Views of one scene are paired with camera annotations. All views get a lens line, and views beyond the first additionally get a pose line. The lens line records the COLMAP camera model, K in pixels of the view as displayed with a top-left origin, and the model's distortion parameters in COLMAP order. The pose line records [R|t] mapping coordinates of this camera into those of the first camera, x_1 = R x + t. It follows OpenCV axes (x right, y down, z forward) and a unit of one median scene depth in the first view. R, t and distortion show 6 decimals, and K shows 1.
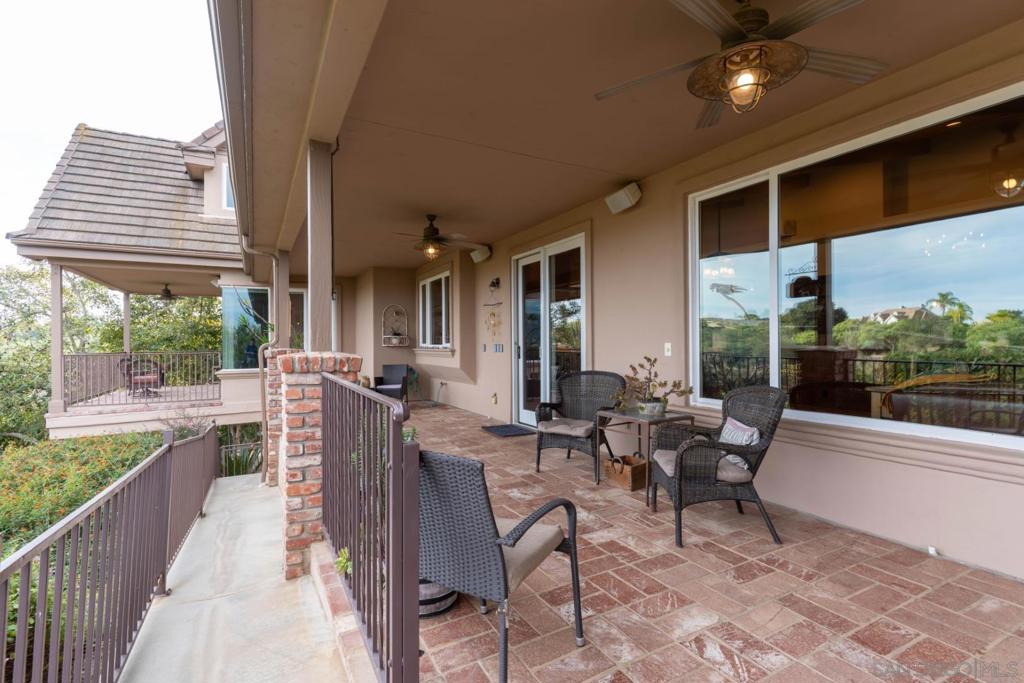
lens RADIAL K [[493.0, 0, 514.9], [0, 493.0, 343.2], [0, 0, 1]] dist [0.005447, 0.000797]
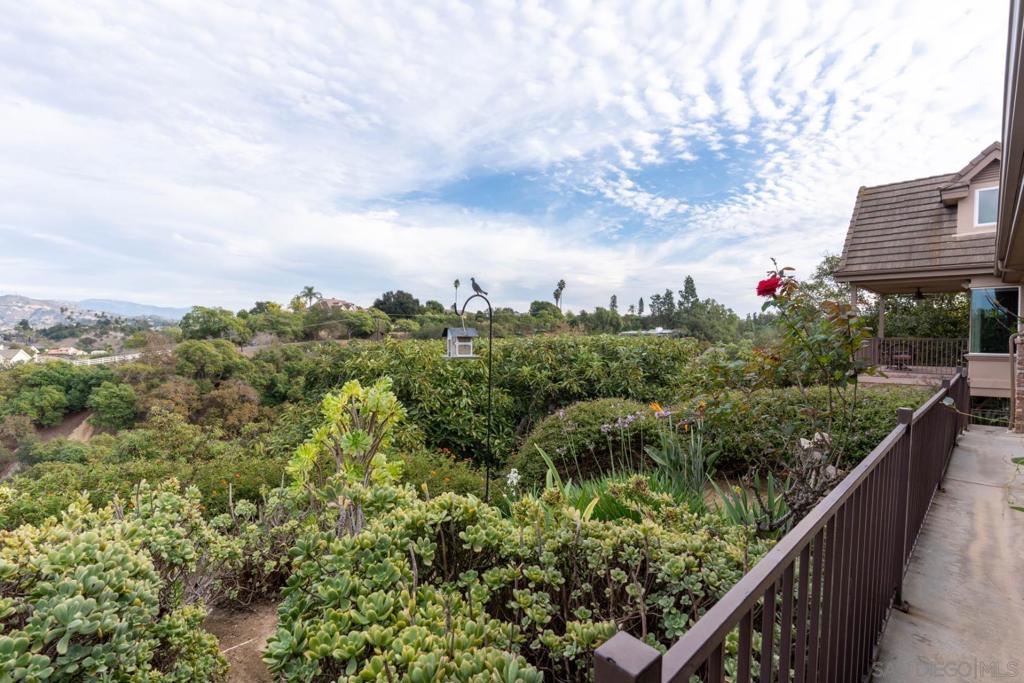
lens RADIAL K [[493.0, 0, 513.8], [0, 493.0, 339.9], [0, 0, 1]] dist [0.005447, 0.000797]
pose [[0.303704, 0.012556, -0.952684, 0.273069], [0.001213, 0.999907, 0.013564, -0.000410], [0.952766, -0.005275, 0.303661, -0.526805]]
